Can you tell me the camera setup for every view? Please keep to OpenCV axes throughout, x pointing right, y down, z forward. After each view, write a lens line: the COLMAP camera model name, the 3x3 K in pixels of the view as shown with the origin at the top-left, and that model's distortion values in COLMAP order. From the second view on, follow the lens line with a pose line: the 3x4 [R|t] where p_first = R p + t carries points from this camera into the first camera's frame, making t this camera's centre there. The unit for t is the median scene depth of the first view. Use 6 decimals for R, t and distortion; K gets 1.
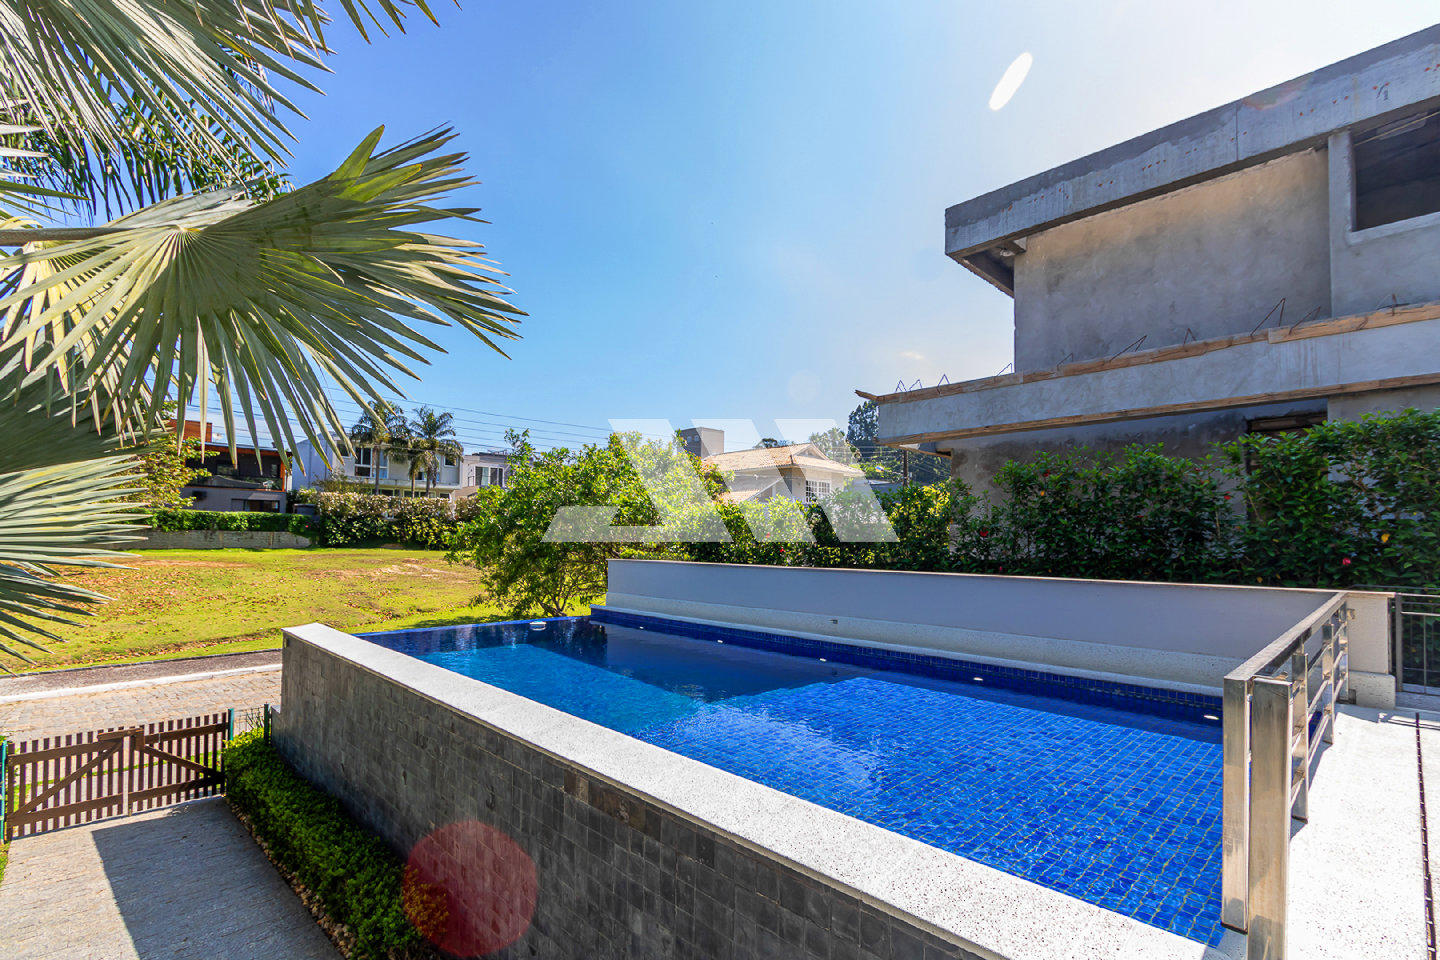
lens RADIAL K [[660.6, 0, 720.0], [0, 660.6, 480.0], [0, 0, 1]] dist [0.000823, 0.000336]
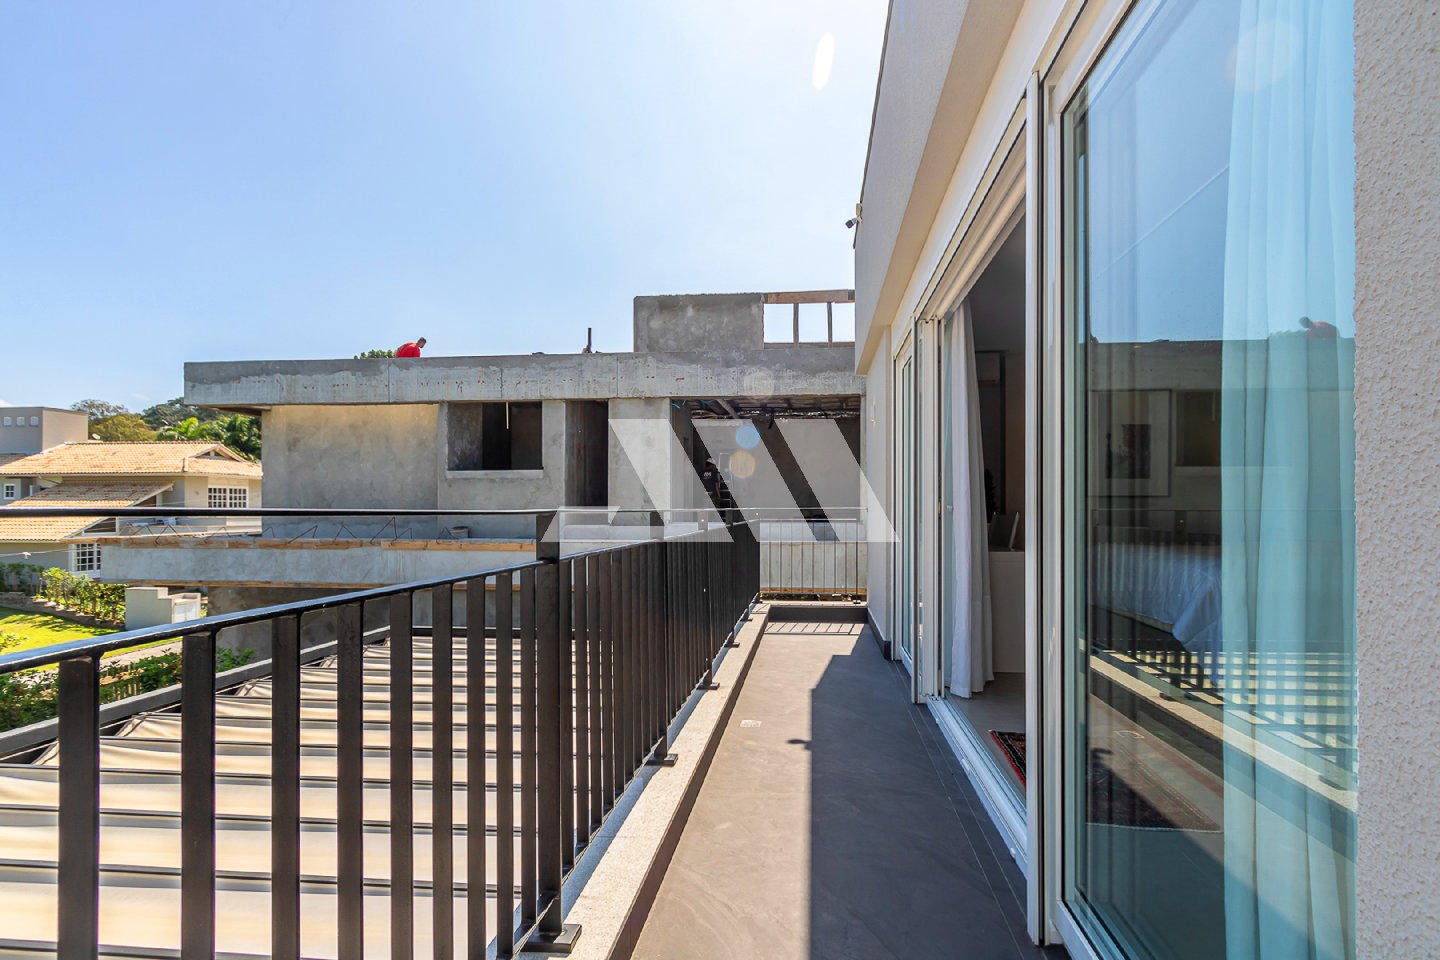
lens RADIAL K [[684.8, 0, 746.6], [0, 684.8, 500.9], [0, 0, 1]] dist [-0.002074, -0.000476]
pose [[0.762154, -0.007025, 0.647357, 0.369153], [-0.054848, 0.995645, 0.075379, -0.371798], [-0.645068, -0.092956, 0.758450, -0.520792]]
